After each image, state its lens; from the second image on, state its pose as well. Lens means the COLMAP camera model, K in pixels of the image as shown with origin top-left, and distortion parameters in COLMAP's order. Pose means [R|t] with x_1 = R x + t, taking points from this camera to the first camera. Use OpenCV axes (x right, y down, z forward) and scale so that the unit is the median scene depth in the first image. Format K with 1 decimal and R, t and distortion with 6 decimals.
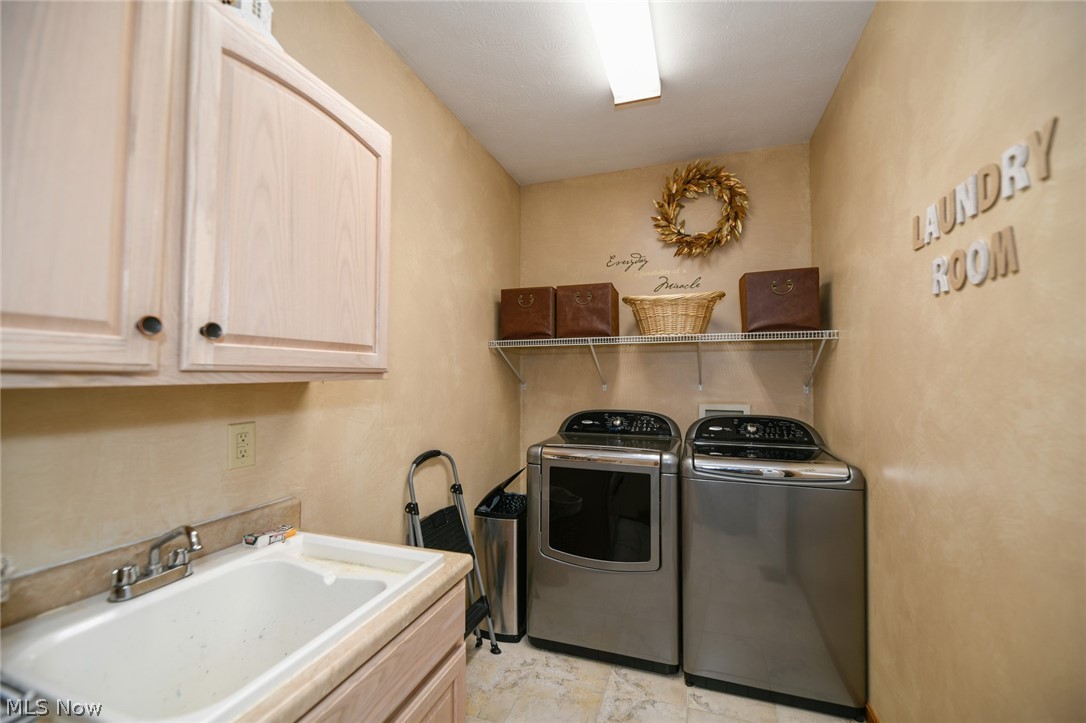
lens RADIAL K [[436.1, 0, 540.4], [0, 436.1, 364.5], [0, 0, 1]] dist [0.000851, -0.004224]
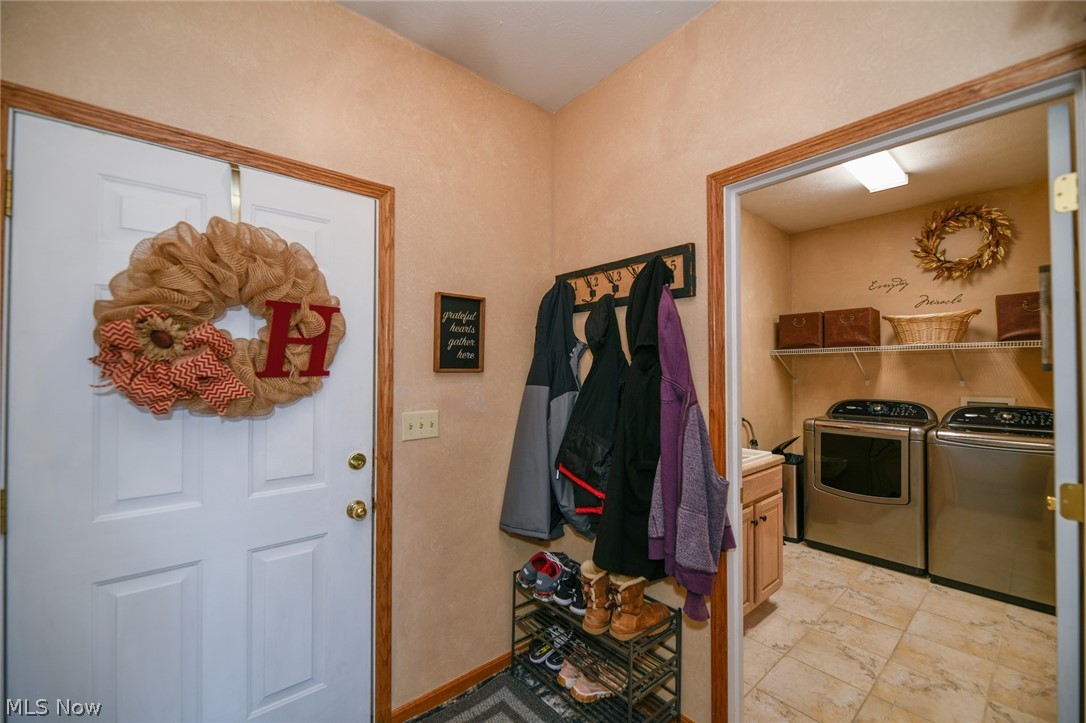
lens RADIAL K [[436.1, 0, 540.4], [0, 436.1, 364.5], [0, 0, 1]] dist [0.000851, -0.004224]
pose [[0.864167, -0.008002, -0.503142, -0.048890], [0.013666, 0.999878, 0.007570, -0.028254], [0.503020, -0.013418, 0.864171, -0.701552]]
